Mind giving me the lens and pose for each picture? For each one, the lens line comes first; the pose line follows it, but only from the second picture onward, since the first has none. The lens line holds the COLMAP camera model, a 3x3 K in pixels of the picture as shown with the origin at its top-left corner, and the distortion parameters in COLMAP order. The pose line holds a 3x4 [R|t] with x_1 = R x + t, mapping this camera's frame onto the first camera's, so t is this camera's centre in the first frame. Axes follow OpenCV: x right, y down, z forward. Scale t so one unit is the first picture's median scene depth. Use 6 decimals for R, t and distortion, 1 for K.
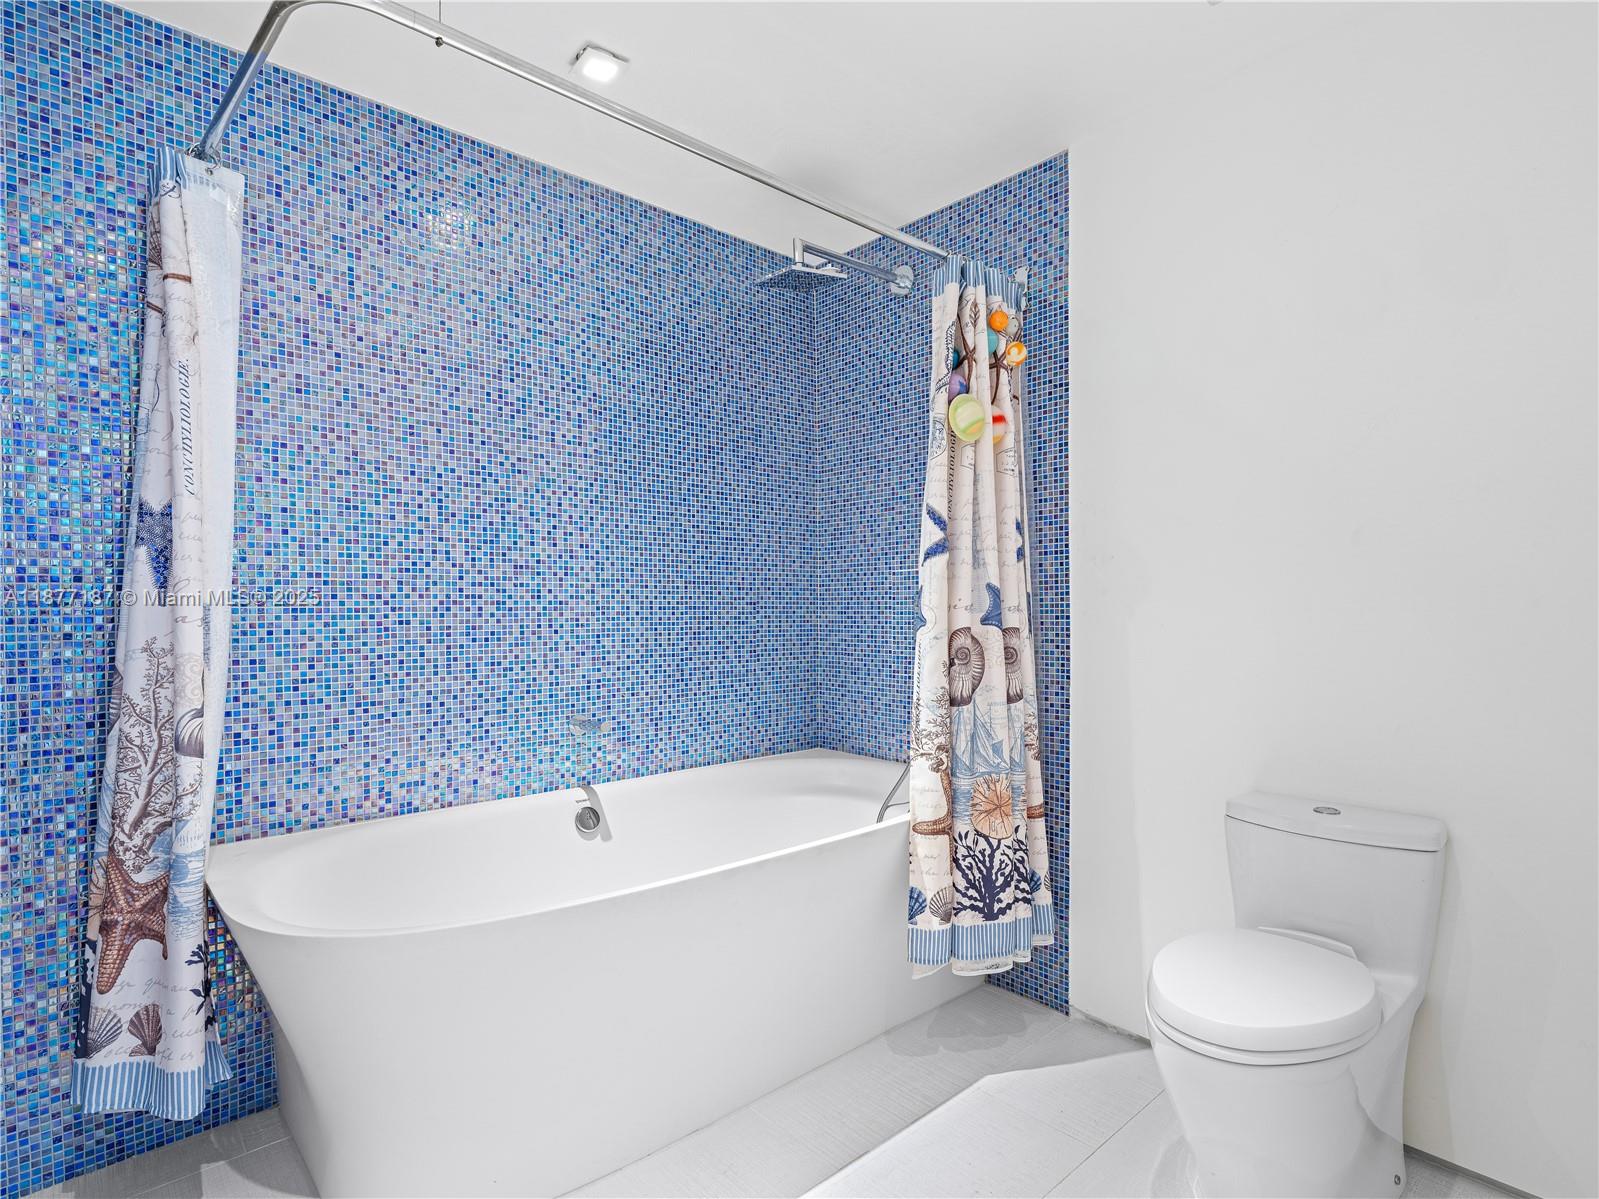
lens RADIAL K [[805.4, 0, 764.1], [0, 805.4, 616.2], [0, 0, 1]] dist [-0.007016, 0.000499]
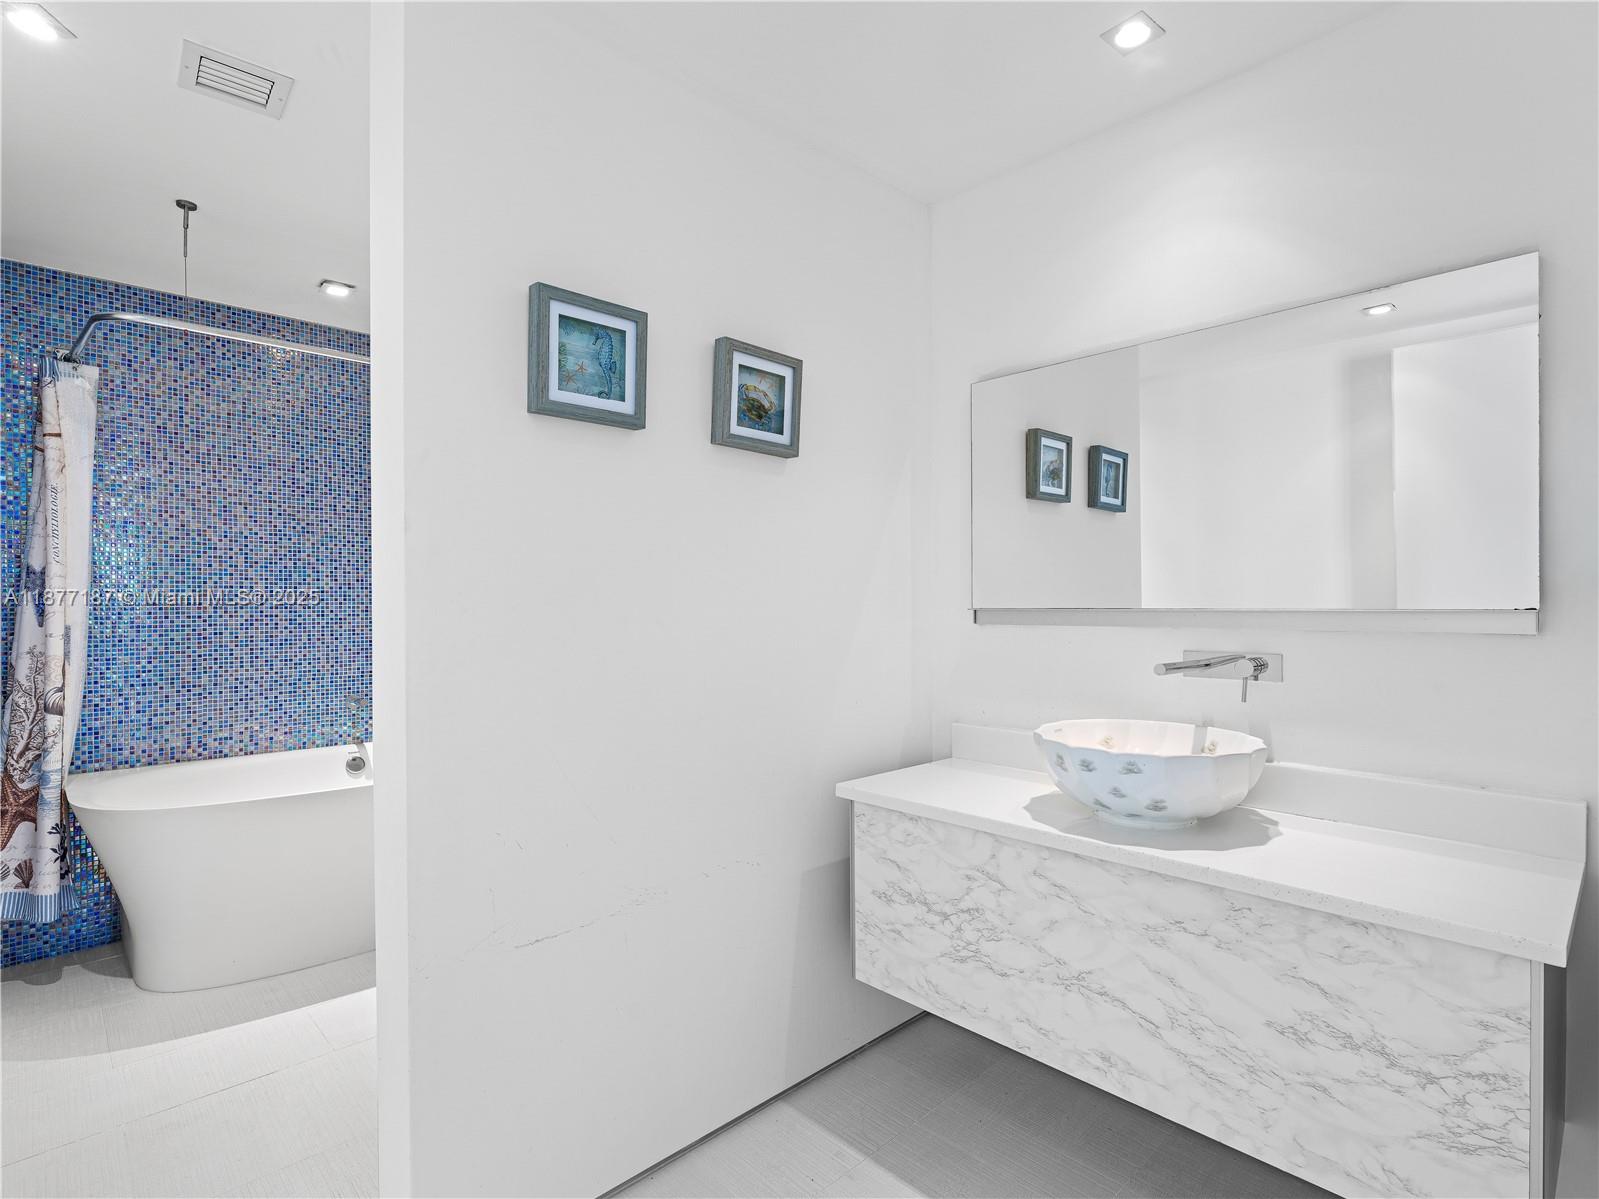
lens RADIAL K [[805.4, 0, 800.5], [0, 805.4, 599.5], [0, 0, 1]] dist [-0.007016, 0.000499]
pose [[0.998964, 0.004069, 0.045324, 0.642254], [-0.003512, 0.999918, -0.012343, -0.045600], [-0.045370, 0.012171, 0.998896, -0.631354]]
